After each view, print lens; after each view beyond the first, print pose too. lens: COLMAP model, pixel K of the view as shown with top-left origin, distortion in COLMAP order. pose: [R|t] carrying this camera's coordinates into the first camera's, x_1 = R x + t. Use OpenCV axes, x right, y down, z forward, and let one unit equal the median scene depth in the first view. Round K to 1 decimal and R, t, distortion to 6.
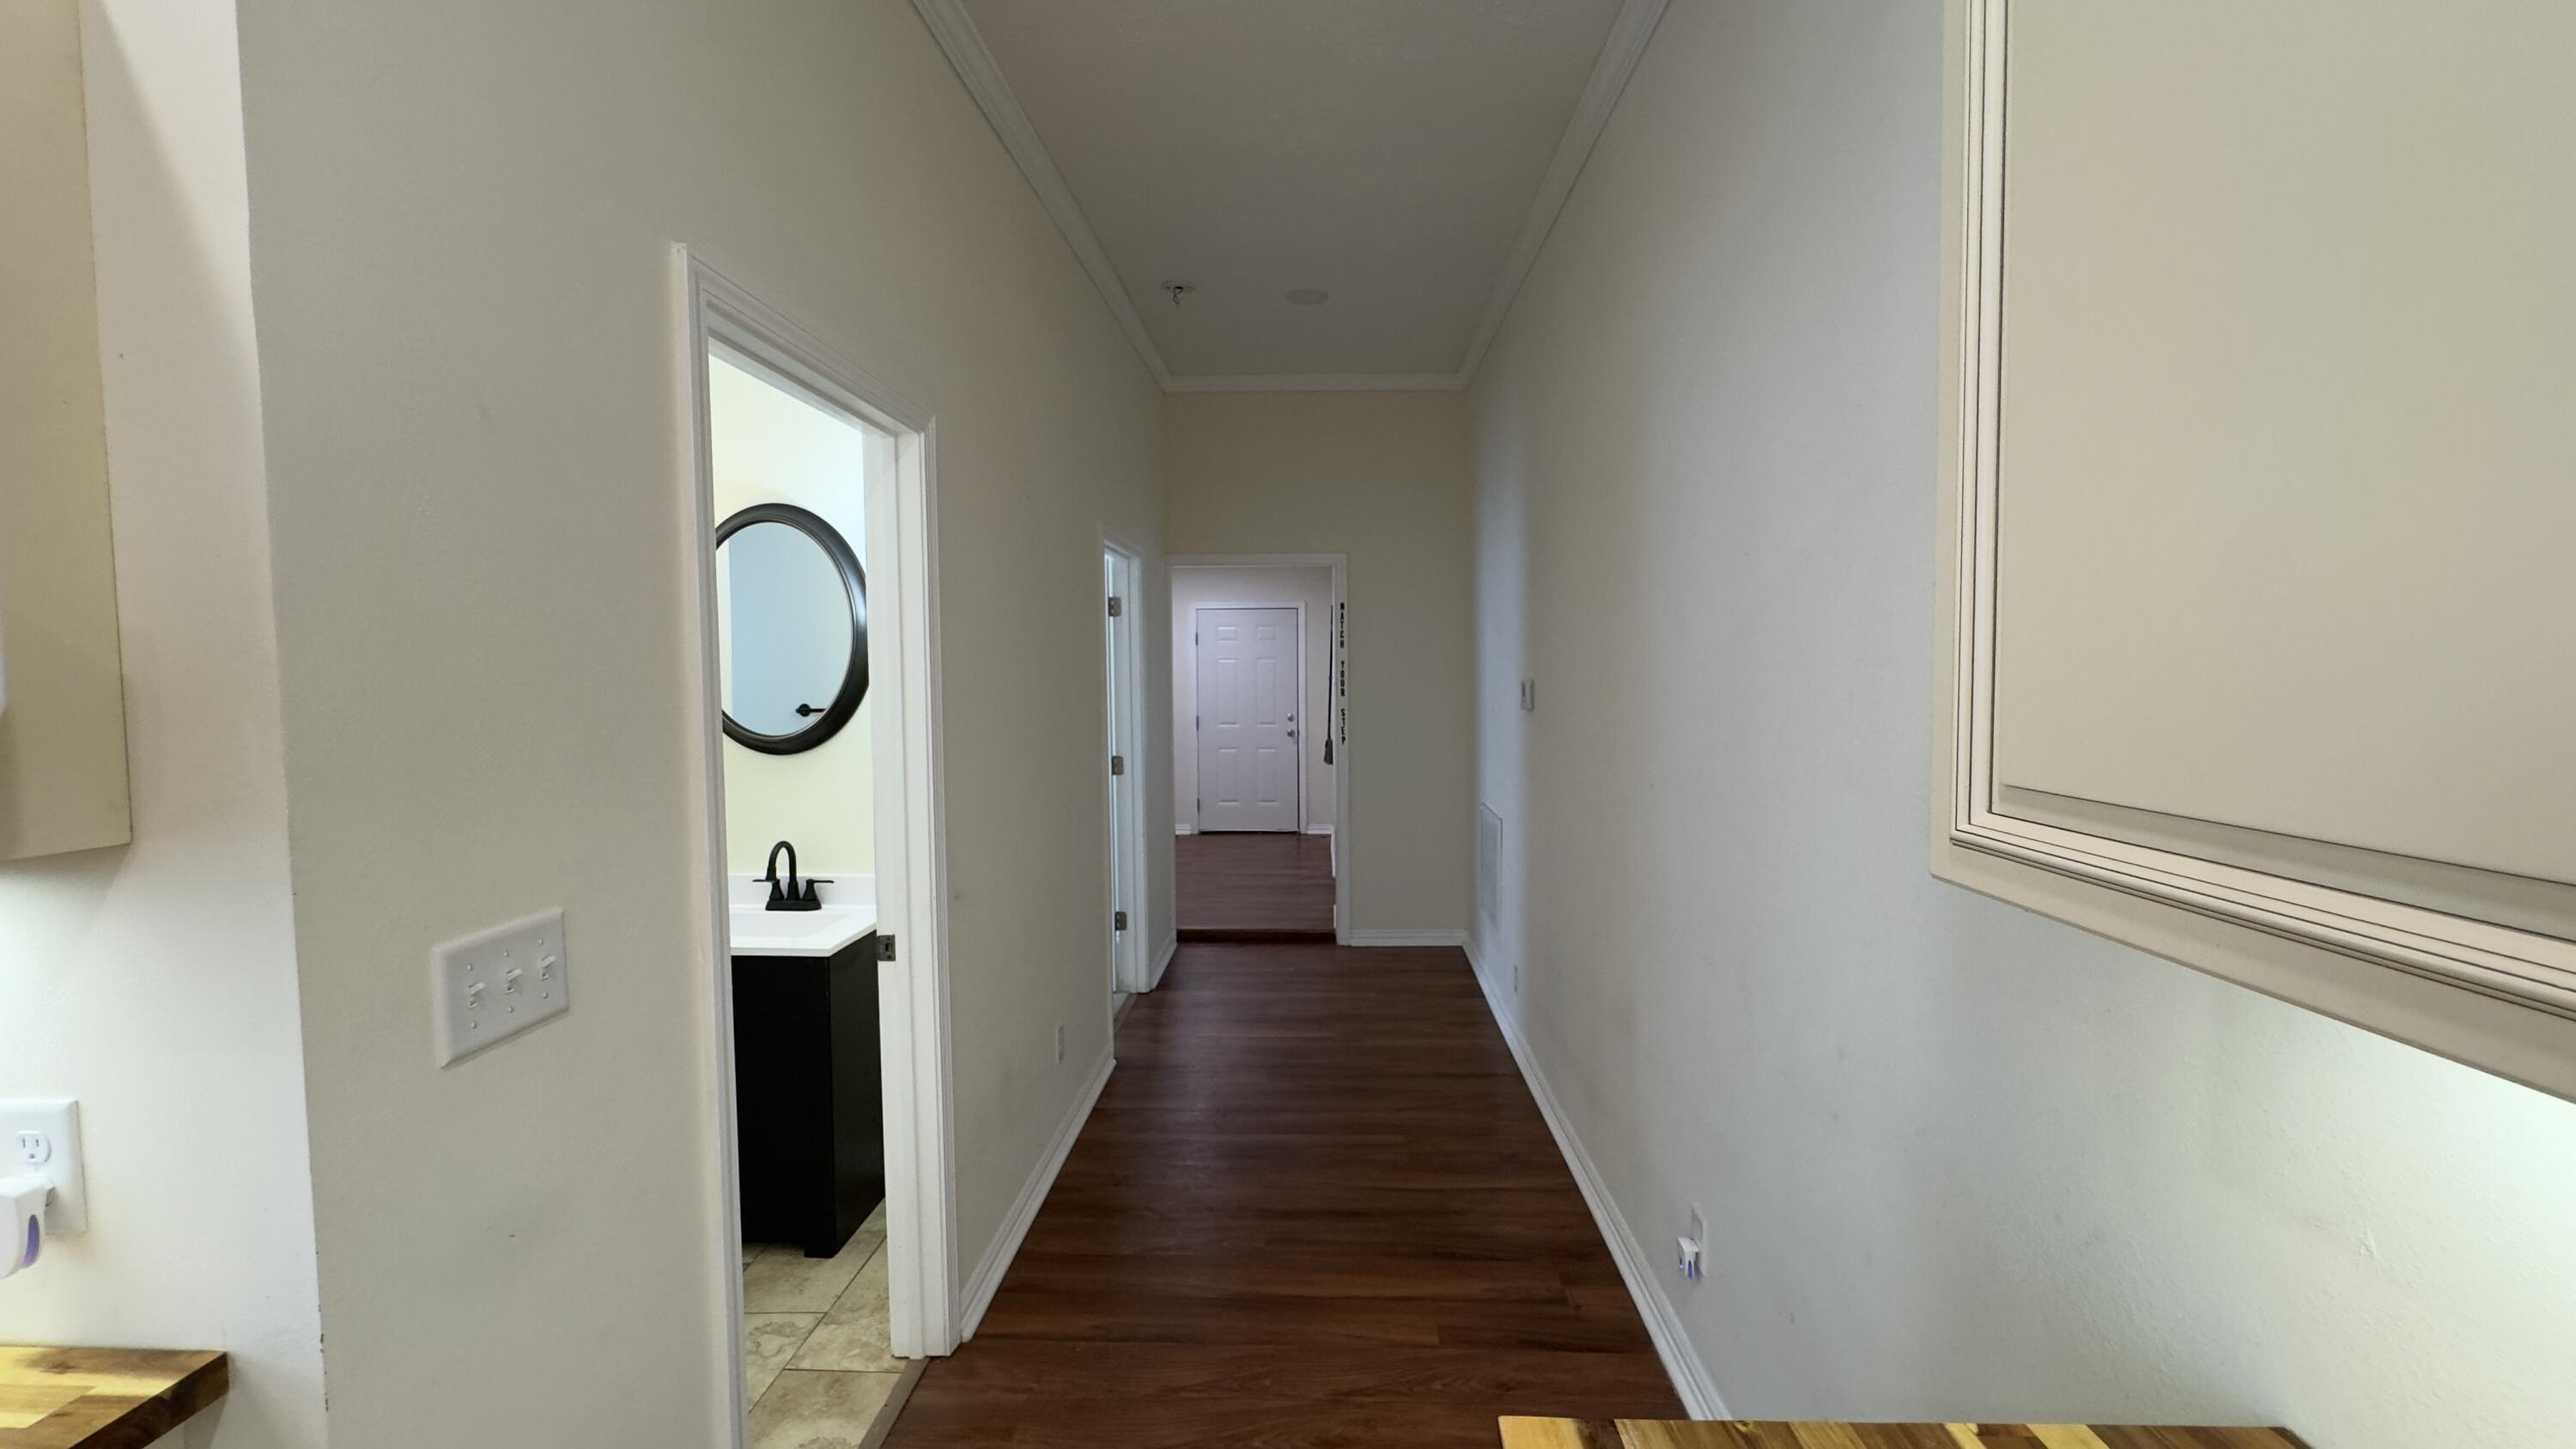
lens RADIAL K [[1026.2, 0, 1288.0], [0, 1026.2, 724.5], [0, 0, 1]] dist [-0.003415, -0.000534]
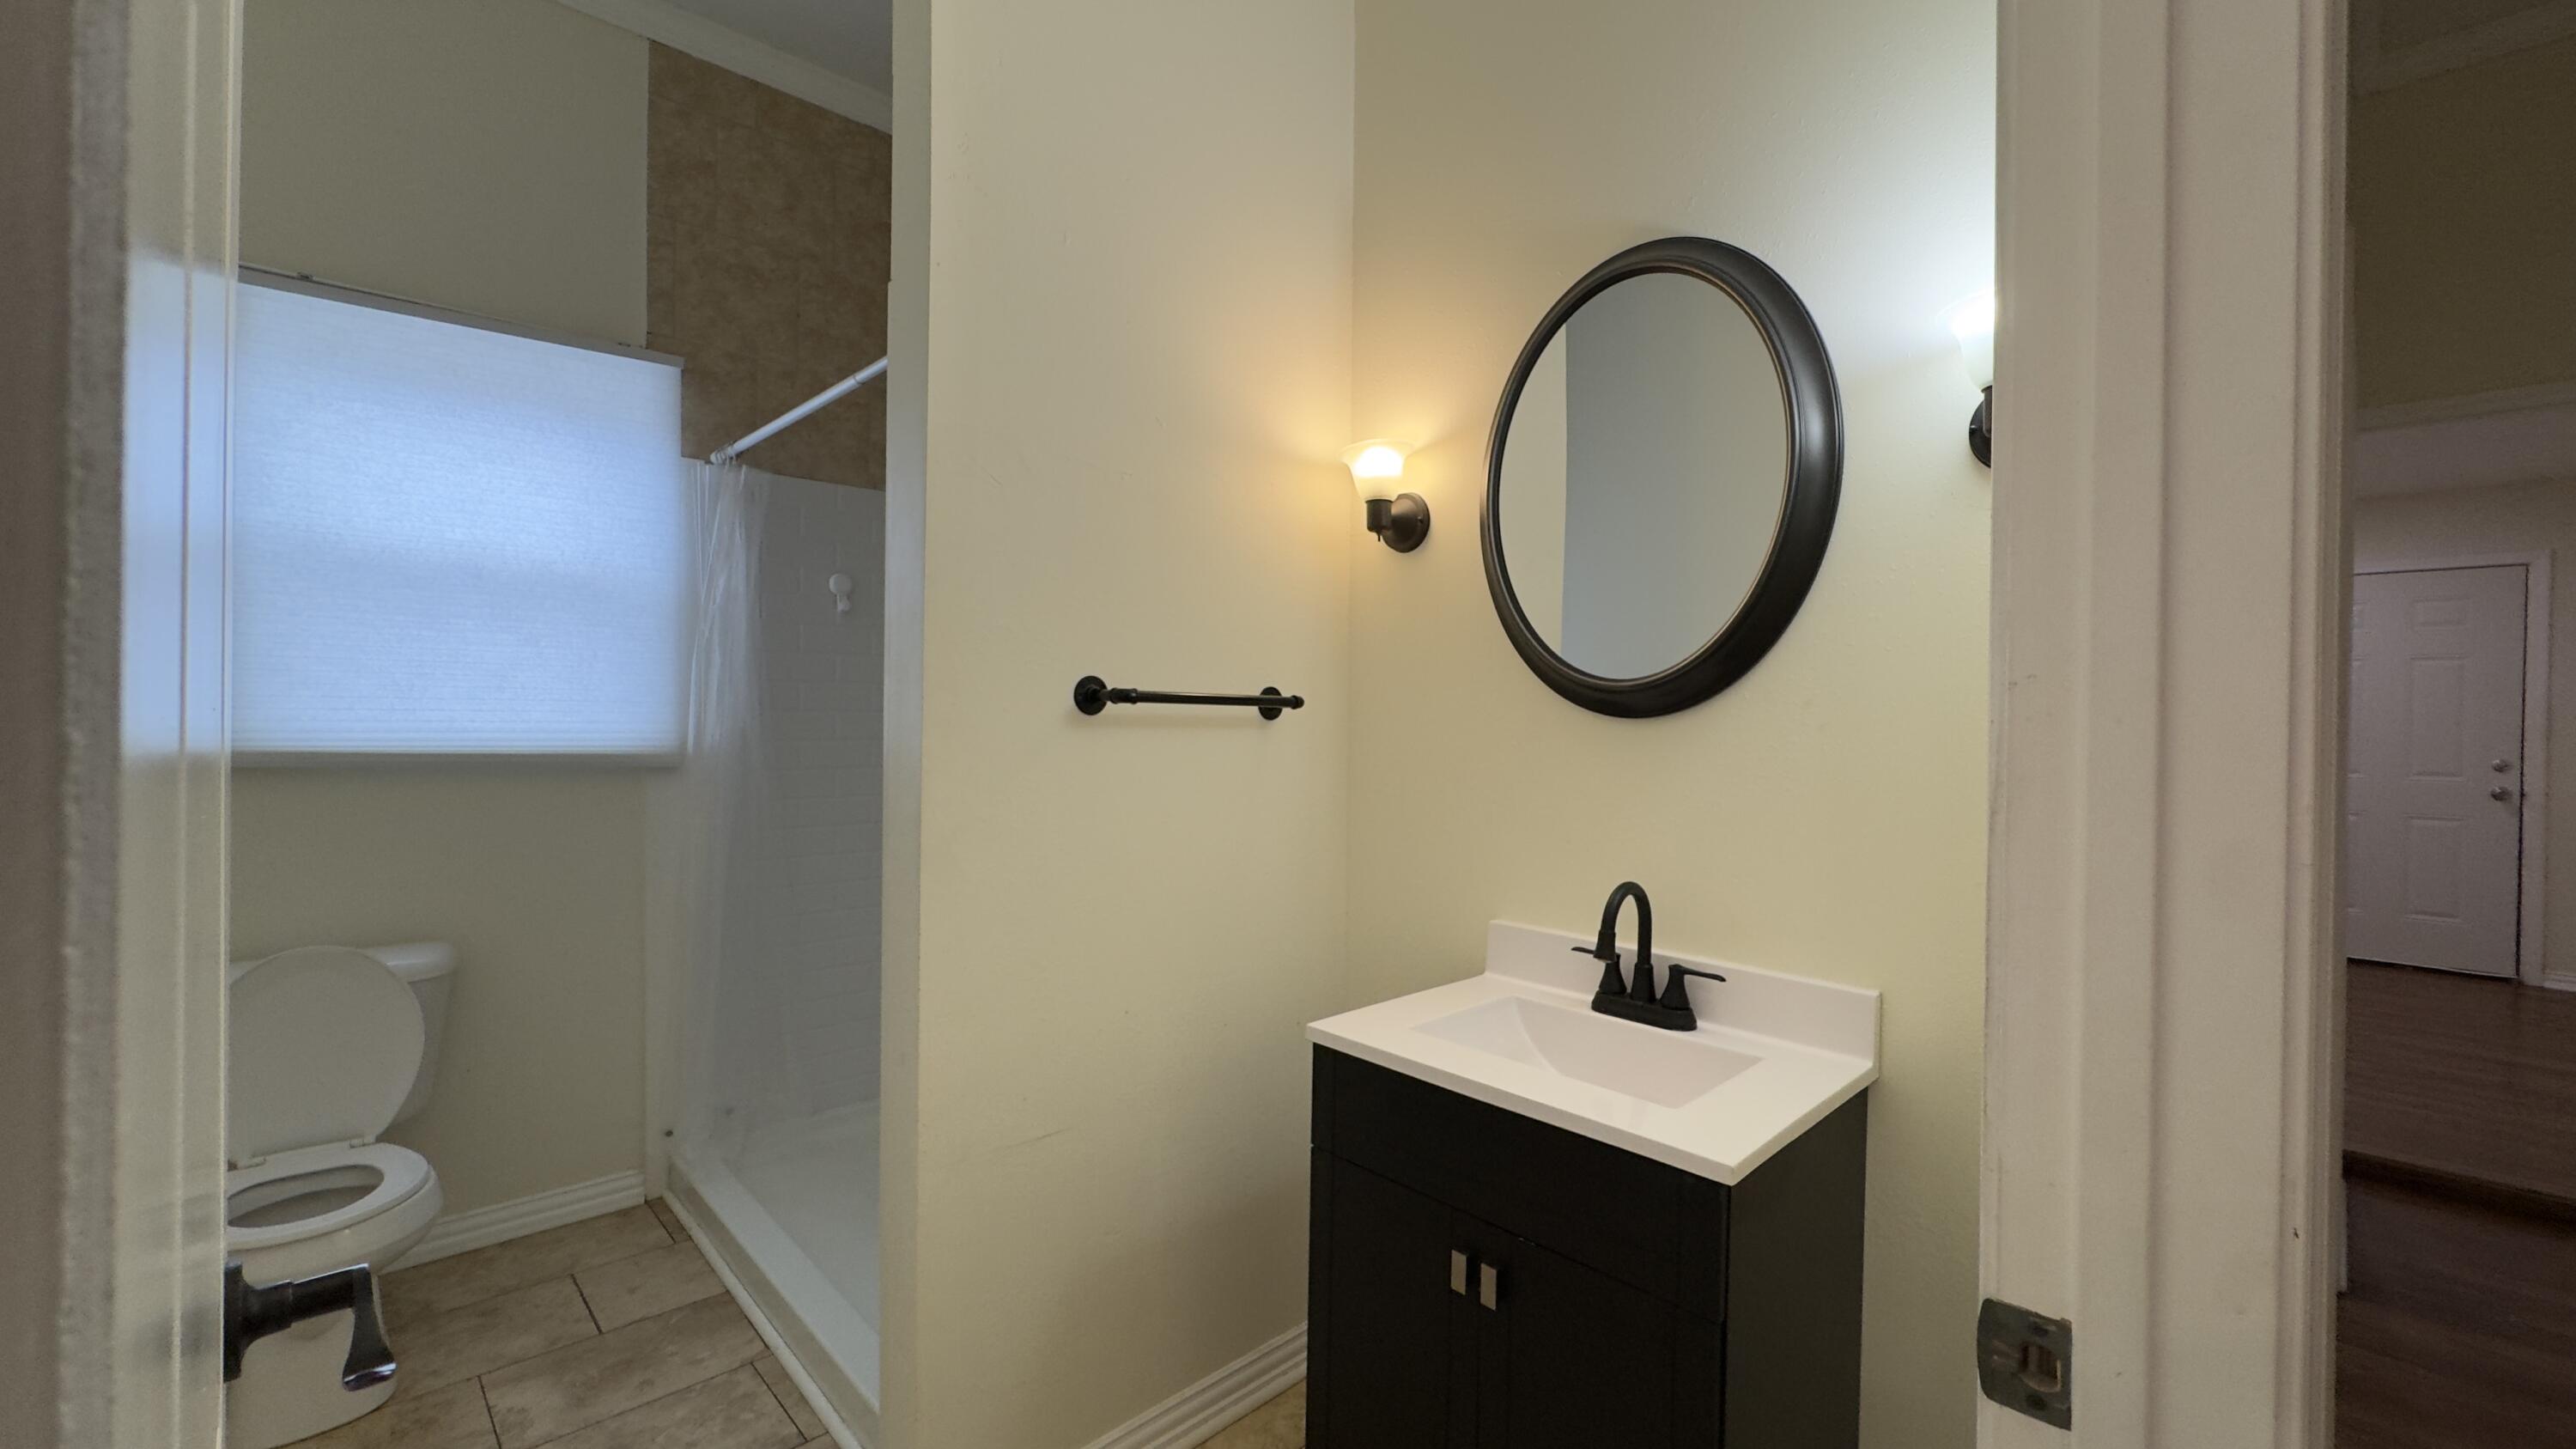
lens RADIAL K [[1026.2, 0, 1288.0], [0, 1026.2, 724.5], [0, 0, 1]] dist [-0.003415, -0.000534]
pose [[0.719266, 0.018160, -0.694498, -0.246325], [-0.051190, 0.998326, -0.026910, 0.054436], [0.692847, 0.054907, 0.718991, 0.480356]]
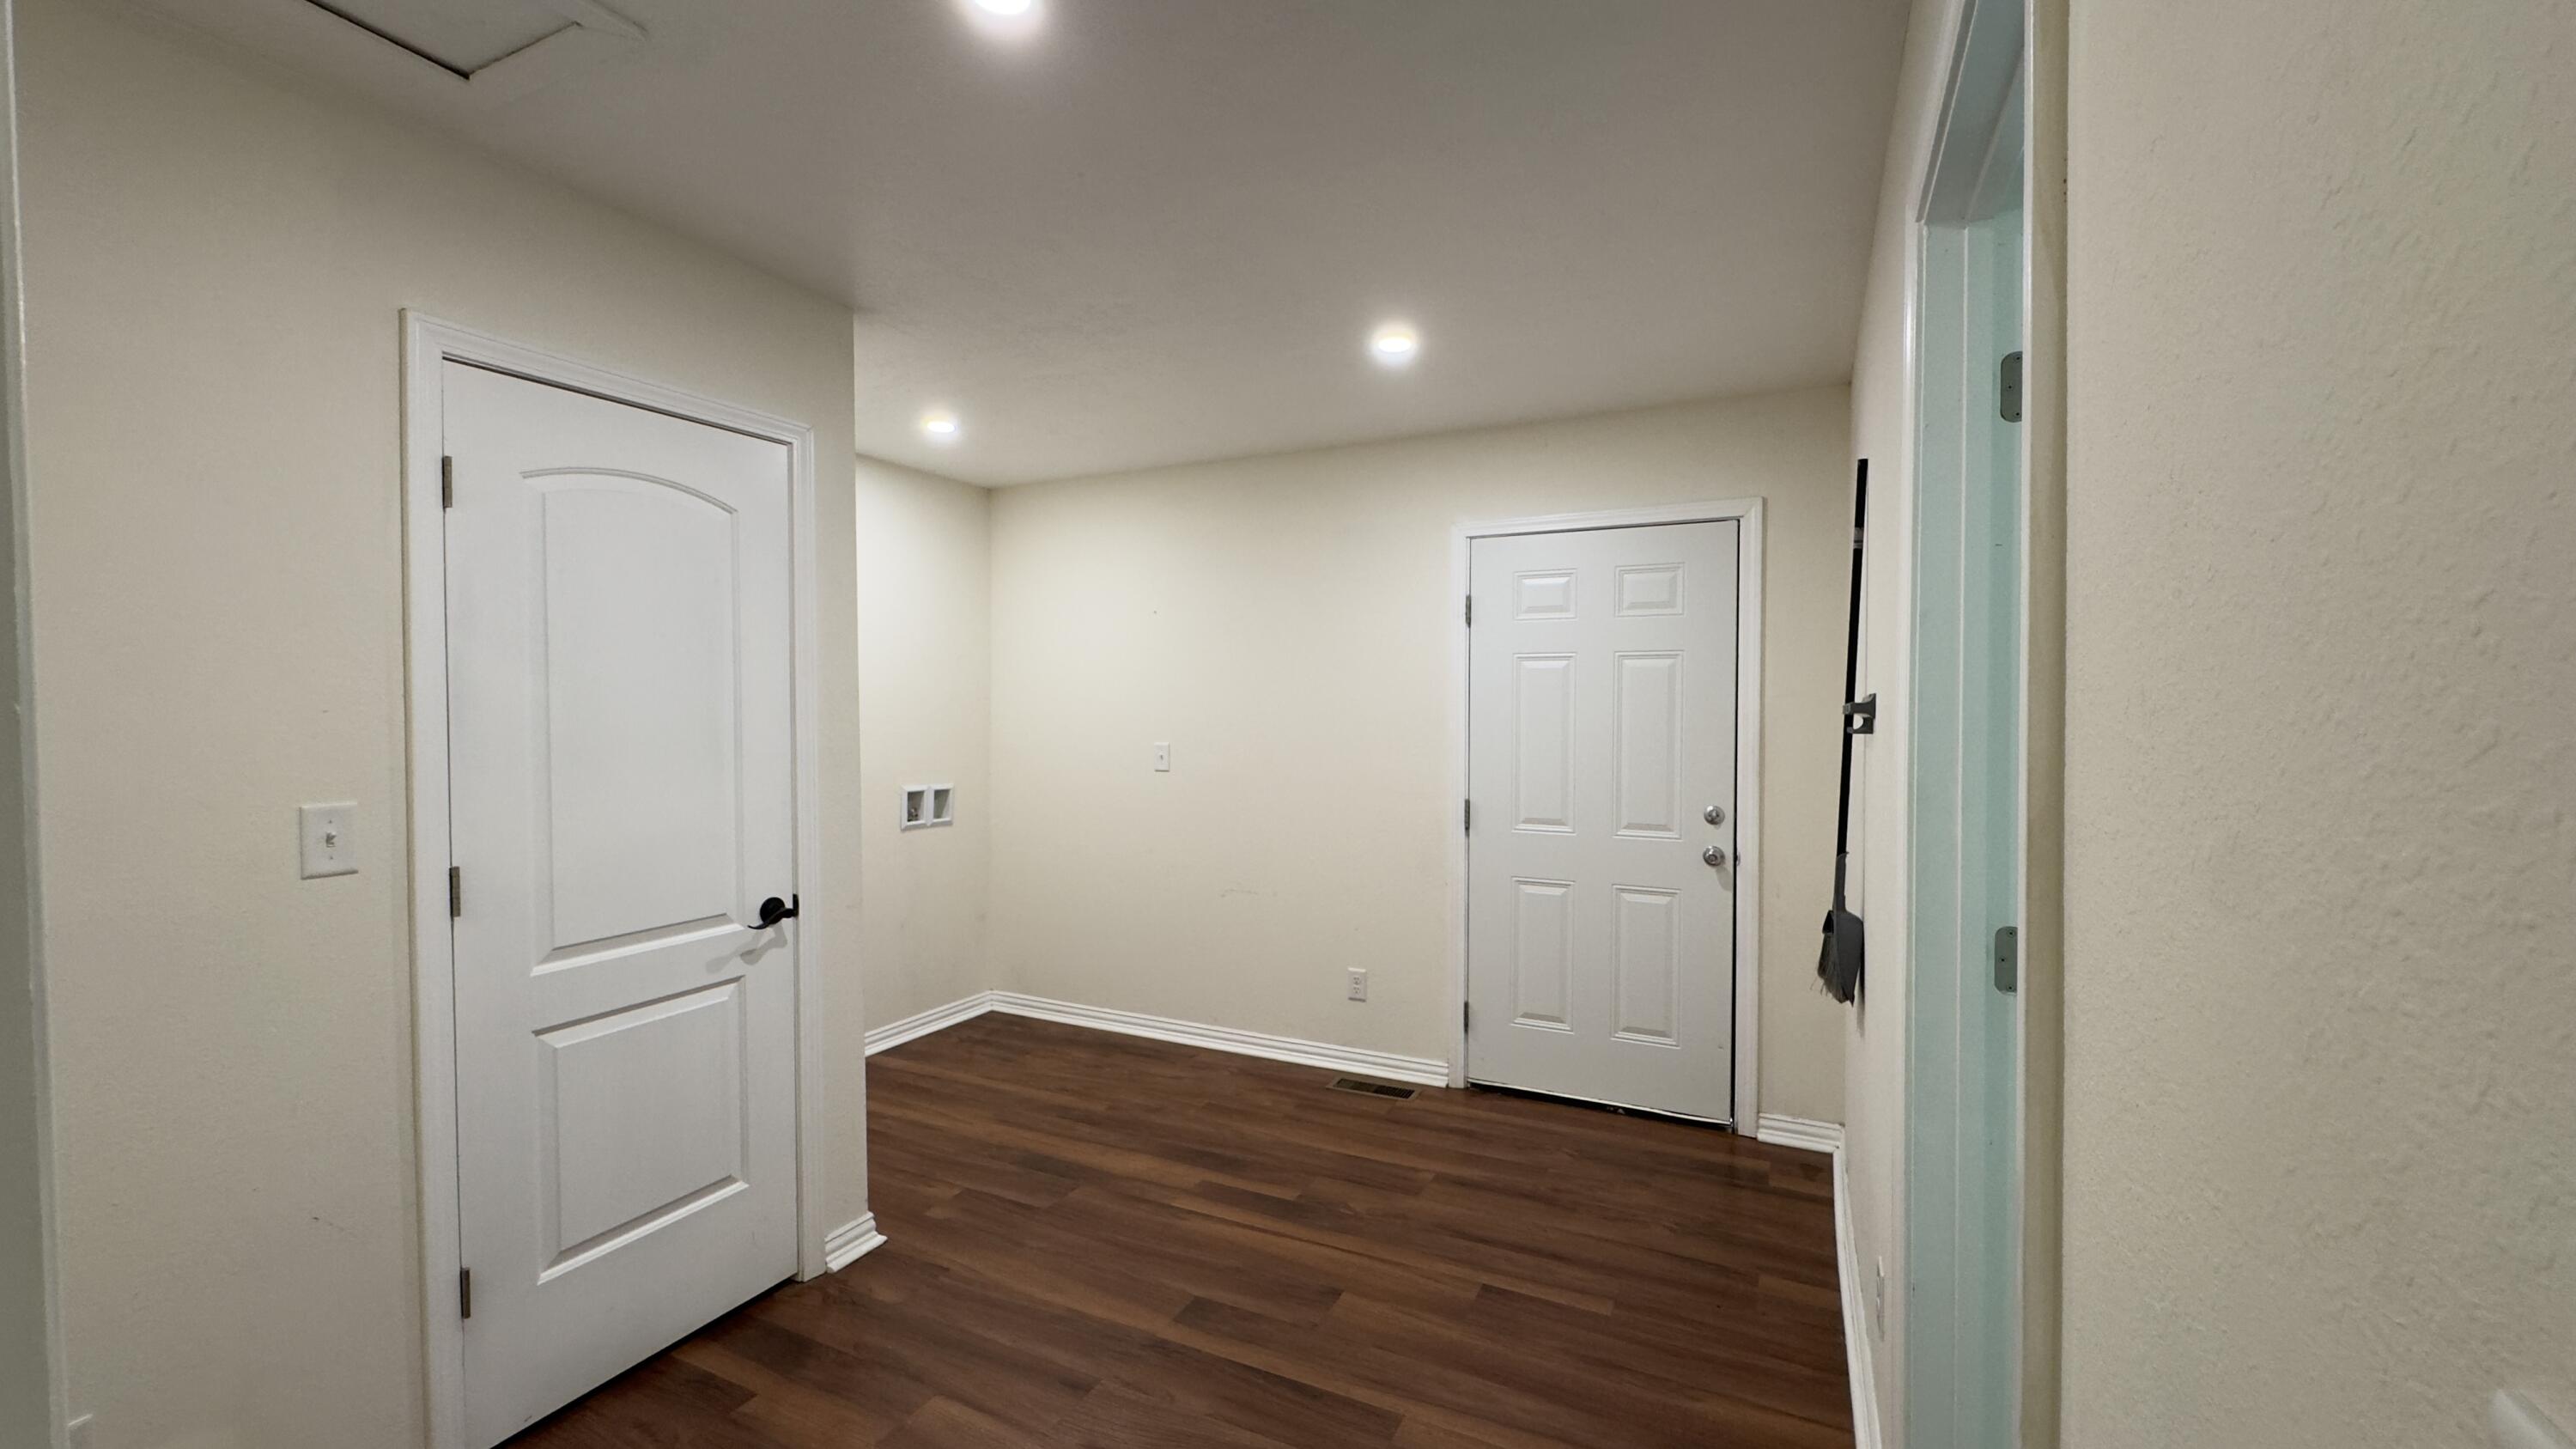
lens RADIAL K [[1026.2, 0, 1288.0], [0, 1026.2, 724.5], [0, 0, 1]] dist [-0.003415, -0.000534]
pose [[0.913159, 0.015805, -0.407296, 0.035813], [-0.025085, 0.999533, -0.017454, -0.085132], [0.406830, 0.026155, 0.913129, 1.735890]]
